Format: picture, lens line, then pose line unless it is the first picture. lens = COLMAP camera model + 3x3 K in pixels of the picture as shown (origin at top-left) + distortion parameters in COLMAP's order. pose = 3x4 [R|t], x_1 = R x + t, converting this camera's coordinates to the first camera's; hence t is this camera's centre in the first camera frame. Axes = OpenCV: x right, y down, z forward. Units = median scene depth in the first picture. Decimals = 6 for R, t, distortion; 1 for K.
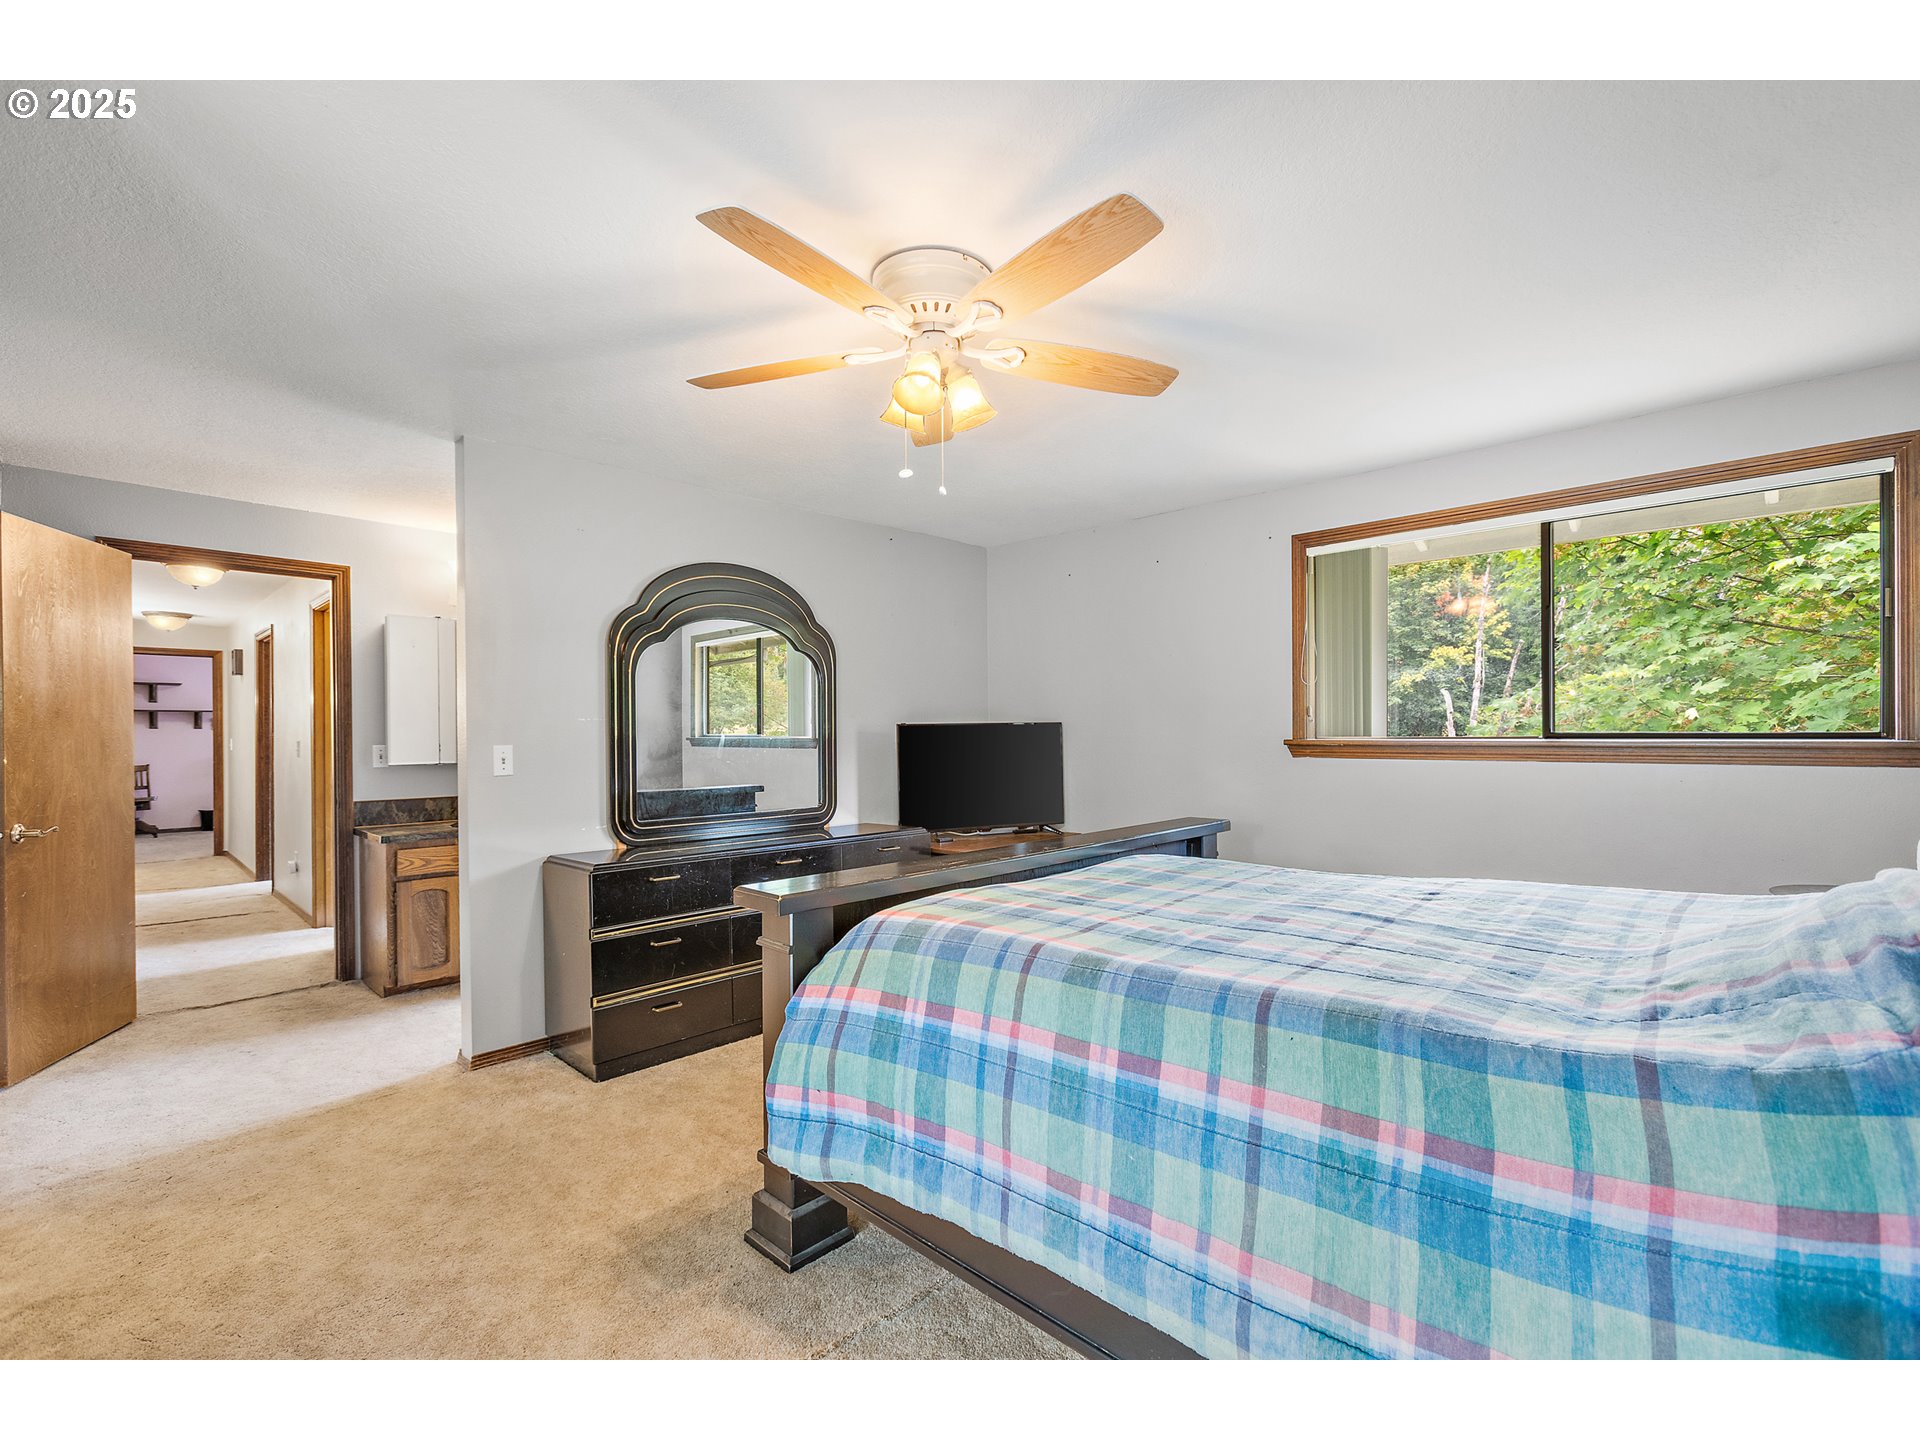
lens RADIAL K [[855.0, 0, 962.9], [0, 855.0, 734.7], [0, 0, 1]] dist [0.003468, 0.001683]
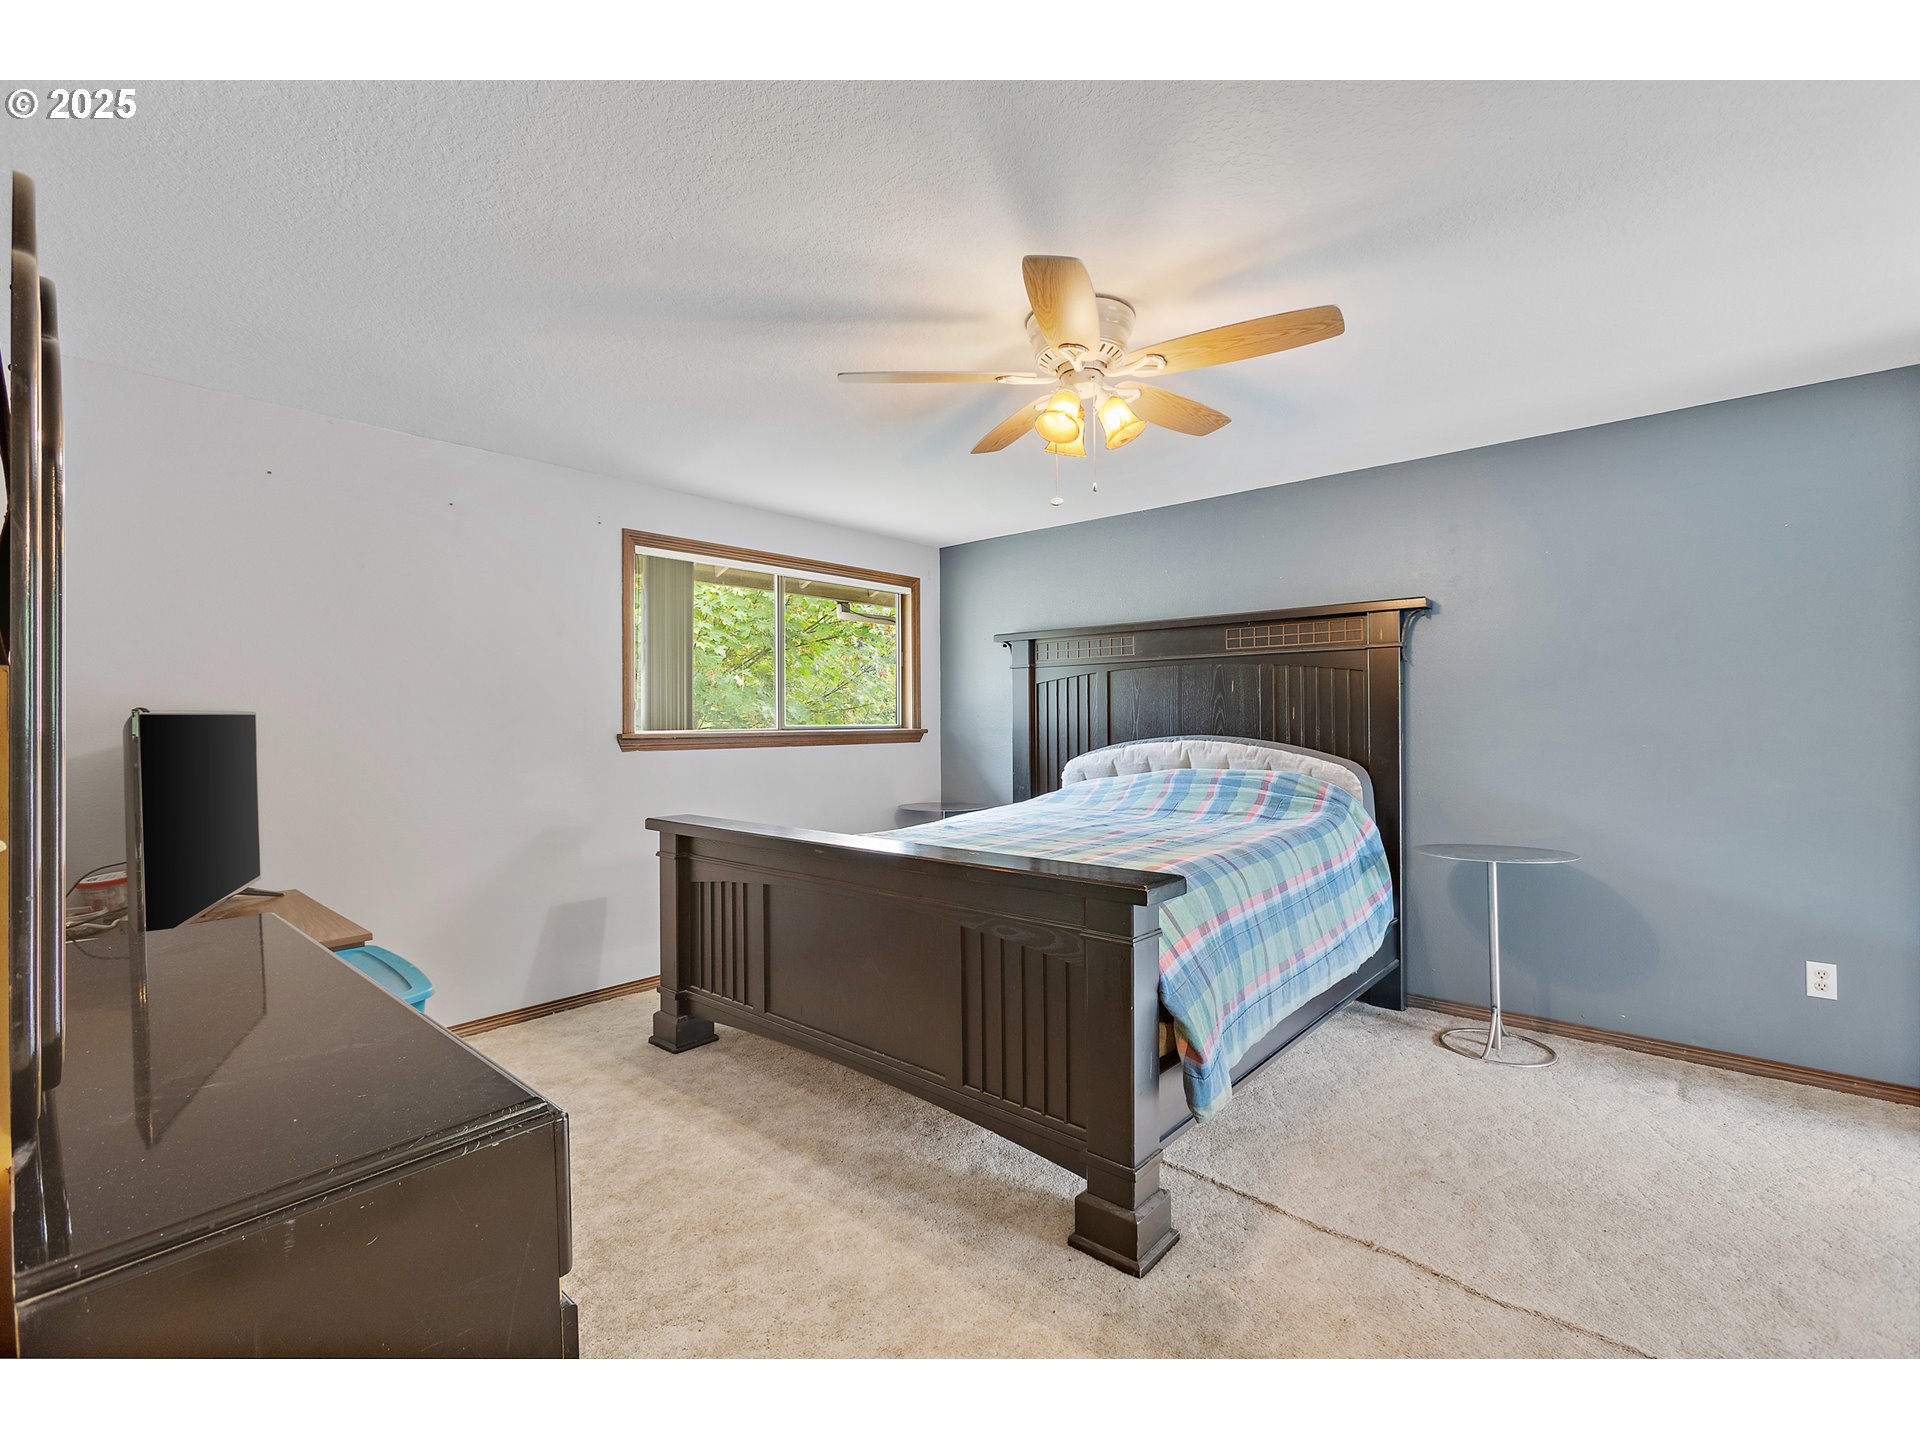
lens RADIAL K [[855.0, 0, 955.7], [0, 855.0, 717.8], [0, 0, 1]] dist [0.003468, 0.001683]
pose [[-0.034787, 0.009433, 0.999350, -2.149862], [0.016081, 0.999831, -0.008877, 0.006912], [-0.999265, 0.015762, -0.034932, 2.266575]]
